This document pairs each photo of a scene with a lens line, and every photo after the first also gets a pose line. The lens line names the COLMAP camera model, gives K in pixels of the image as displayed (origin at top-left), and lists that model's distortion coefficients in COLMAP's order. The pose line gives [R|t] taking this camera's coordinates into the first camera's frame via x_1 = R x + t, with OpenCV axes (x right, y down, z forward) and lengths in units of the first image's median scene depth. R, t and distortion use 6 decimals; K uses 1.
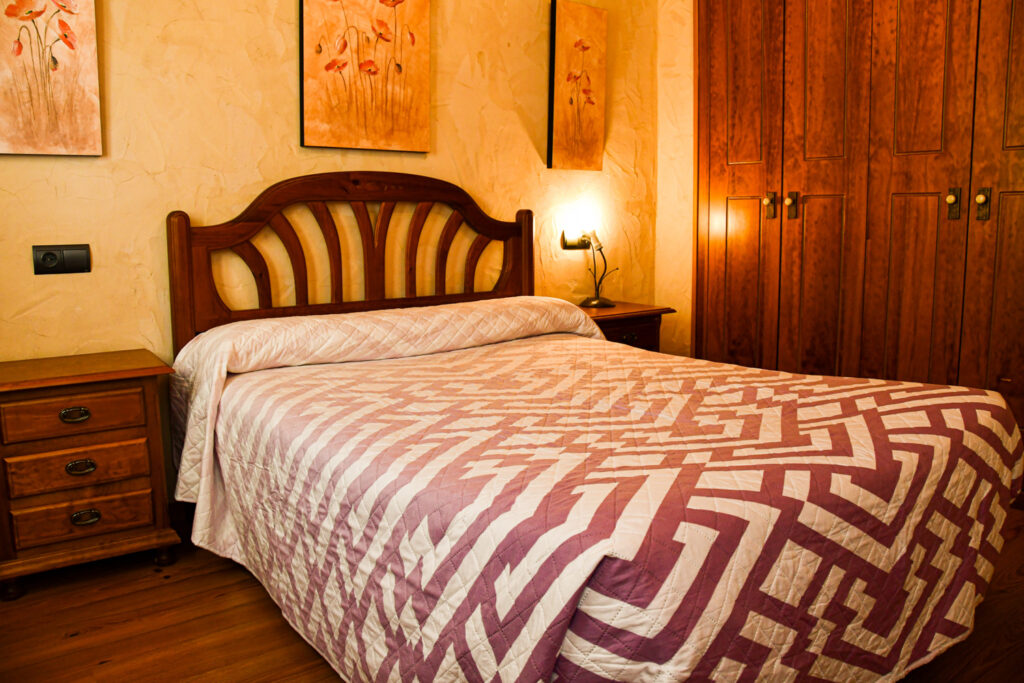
lens RADIAL K [[797.8, 0, 512.0], [0, 797.8, 341.5], [0, 0, 1]] dist [-0.184285, 0.128813]
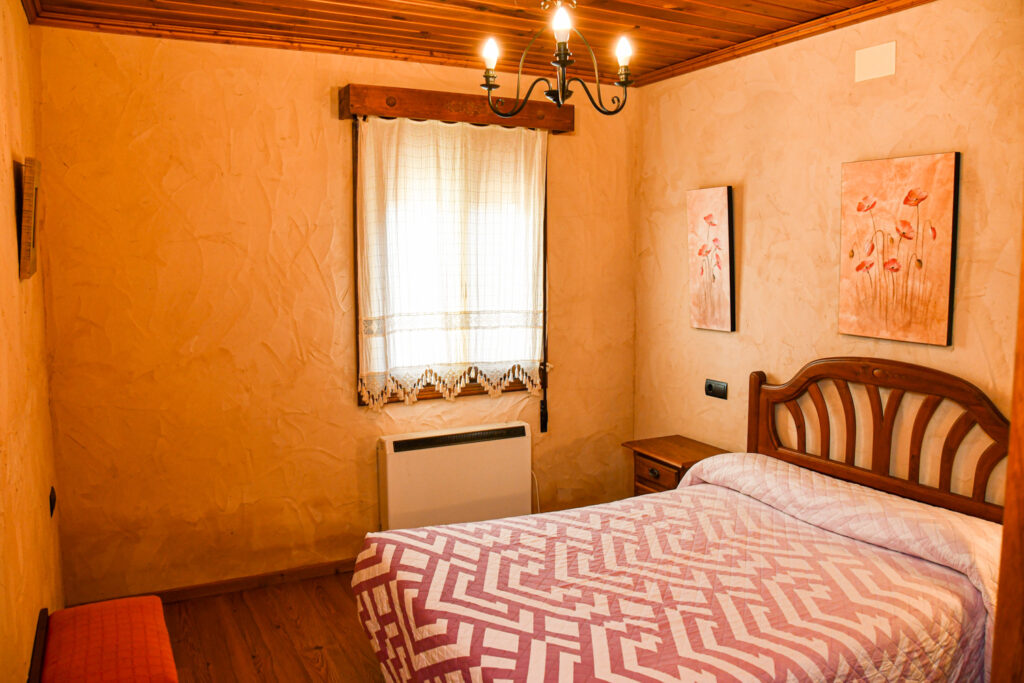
lens RADIAL K [[797.8, 0, 512.0], [0, 797.8, 341.5], [0, 0, 1]] dist [-0.184285, 0.128813]
pose [[-0.181781, 0.108915, -0.977289, 0.991602], [-0.146794, 0.979705, 0.136489, -0.318273], [0.972320, 0.168271, -0.162104, 0.675030]]
